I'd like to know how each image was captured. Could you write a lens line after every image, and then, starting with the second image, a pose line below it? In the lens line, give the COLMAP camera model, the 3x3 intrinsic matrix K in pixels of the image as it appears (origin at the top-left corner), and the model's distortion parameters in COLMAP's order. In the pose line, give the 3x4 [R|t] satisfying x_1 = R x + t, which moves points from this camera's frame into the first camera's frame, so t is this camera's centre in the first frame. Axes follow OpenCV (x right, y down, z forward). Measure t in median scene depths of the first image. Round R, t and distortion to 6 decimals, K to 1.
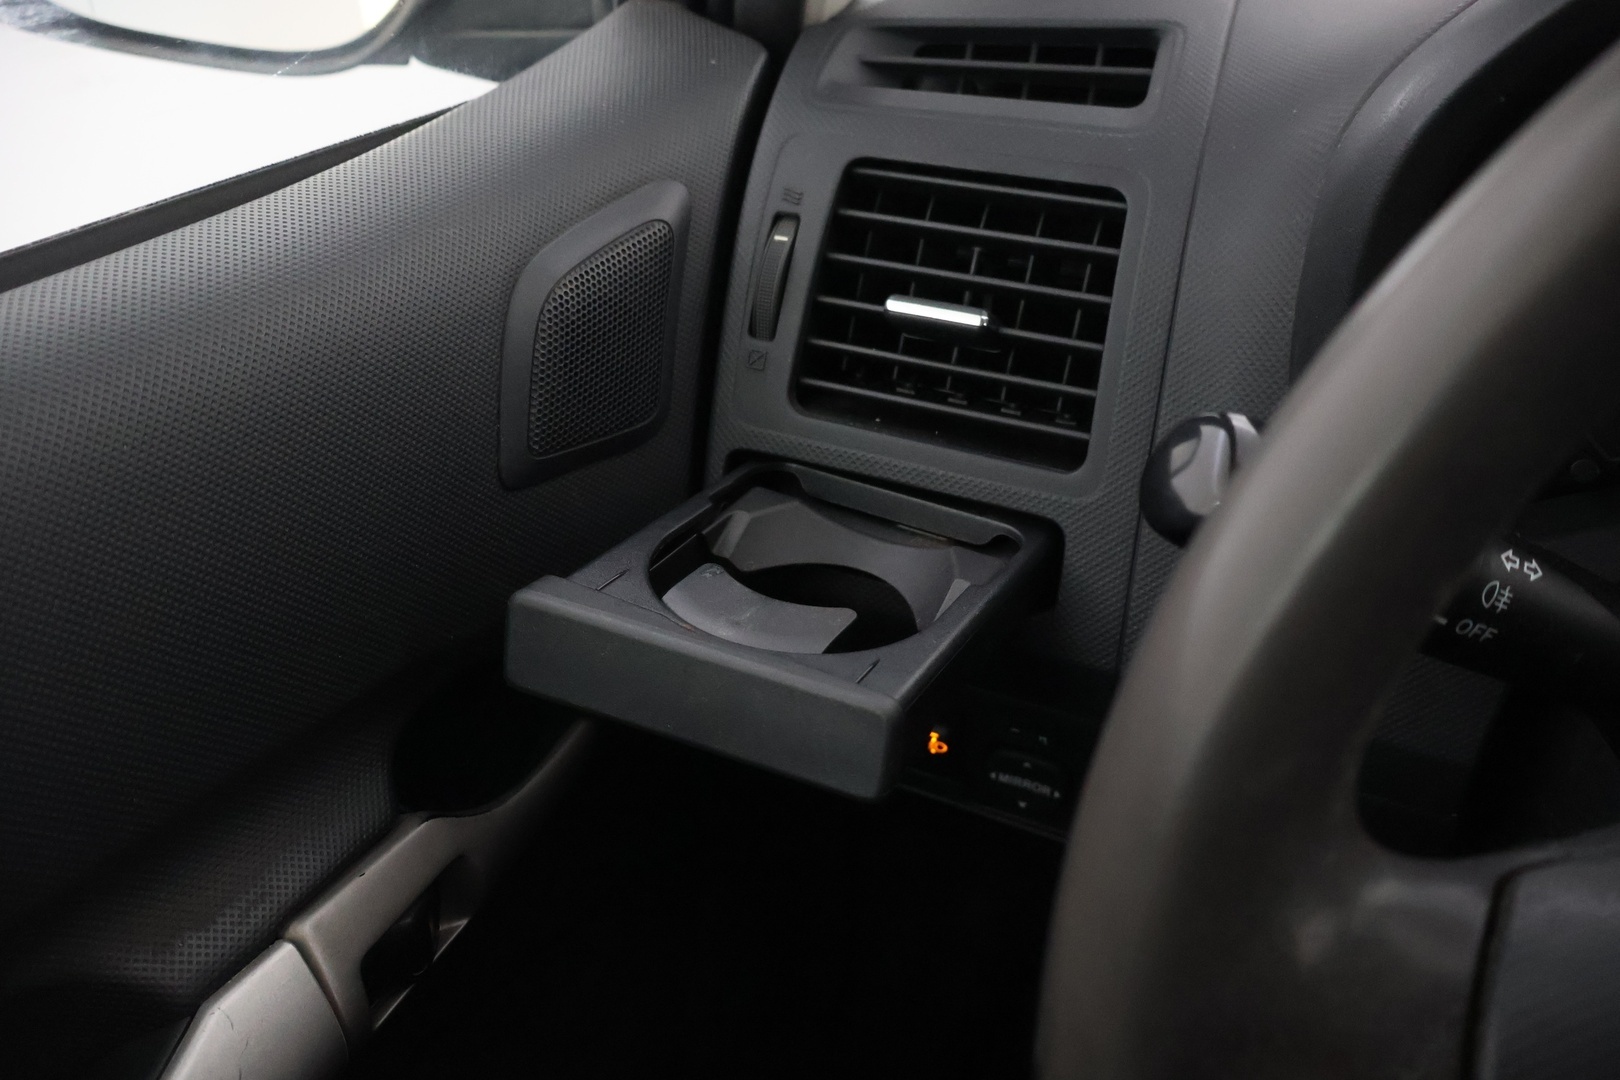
lens RADIAL K [[1349.6, 0, 810.0], [0, 1349.6, 540.0], [0, 0, 1]] dist [-0.000963, -0.003663]
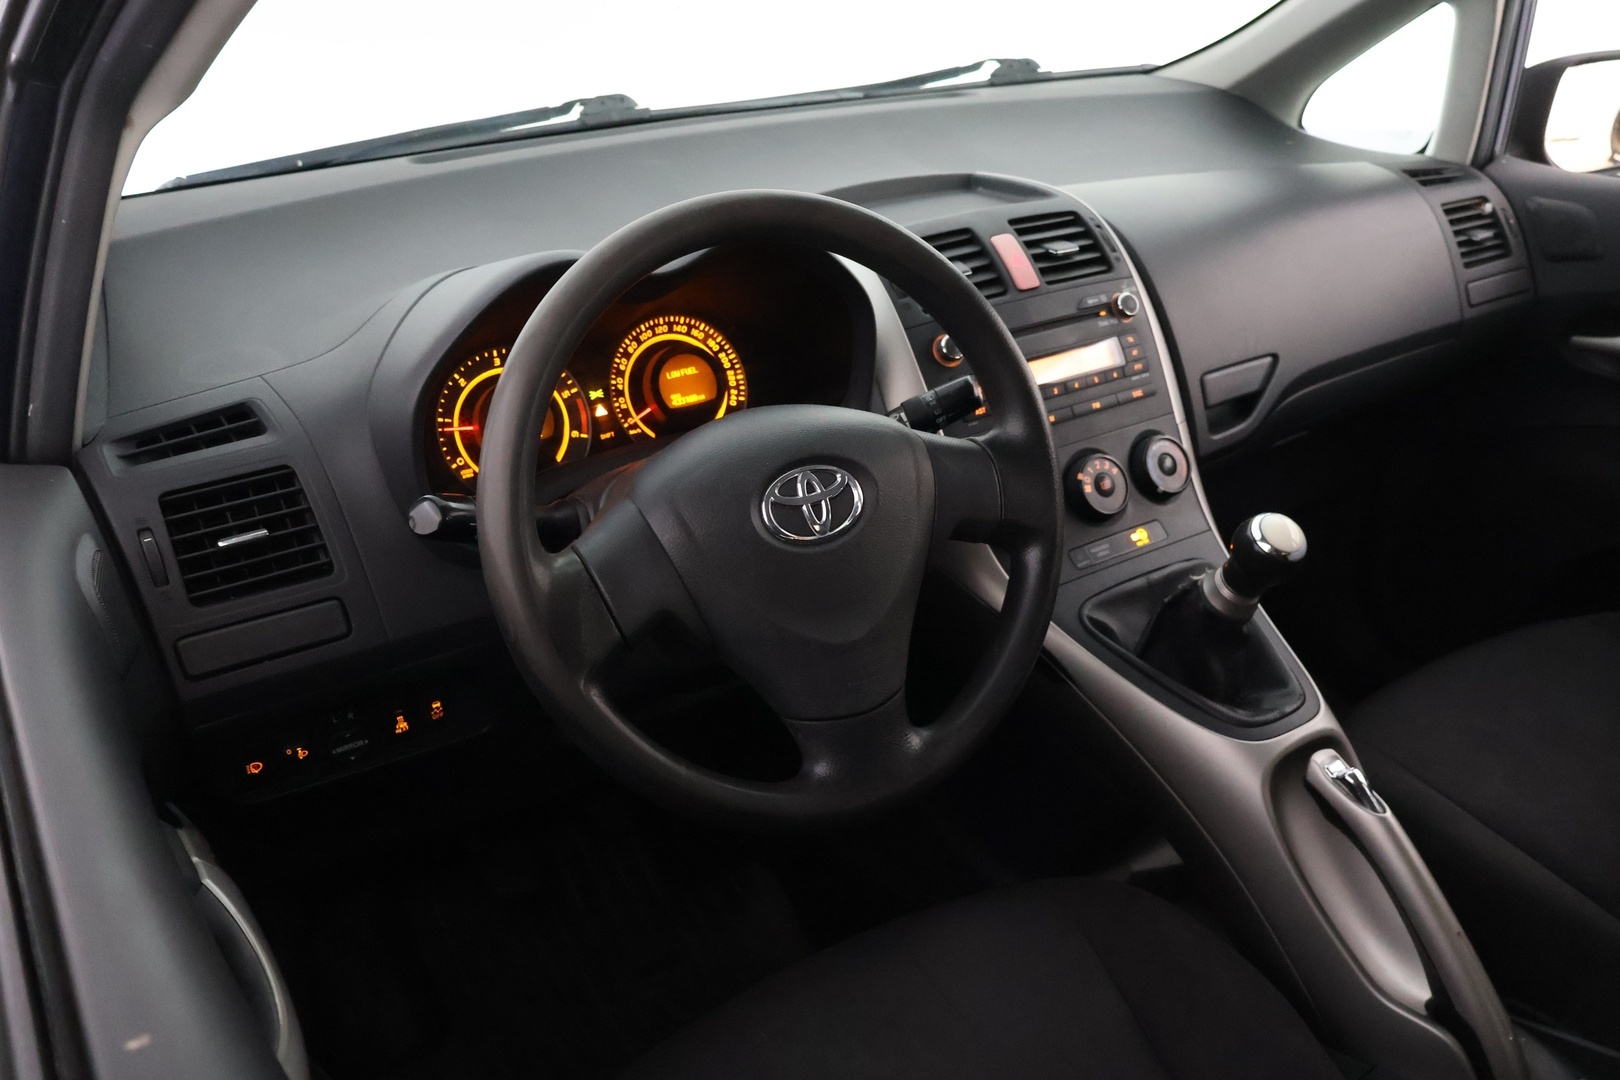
lens RADIAL K [[1349.6, 0, 810.0], [0, 1349.6, 540.0], [0, 0, 1]] dist [-0.000963, -0.003663]
pose [[0.534063, -0.356984, 0.766381, -1.070873], [0.497590, 0.865575, 0.056437, 0.165797], [-0.683507, 0.351202, 0.639903, -1.029976]]
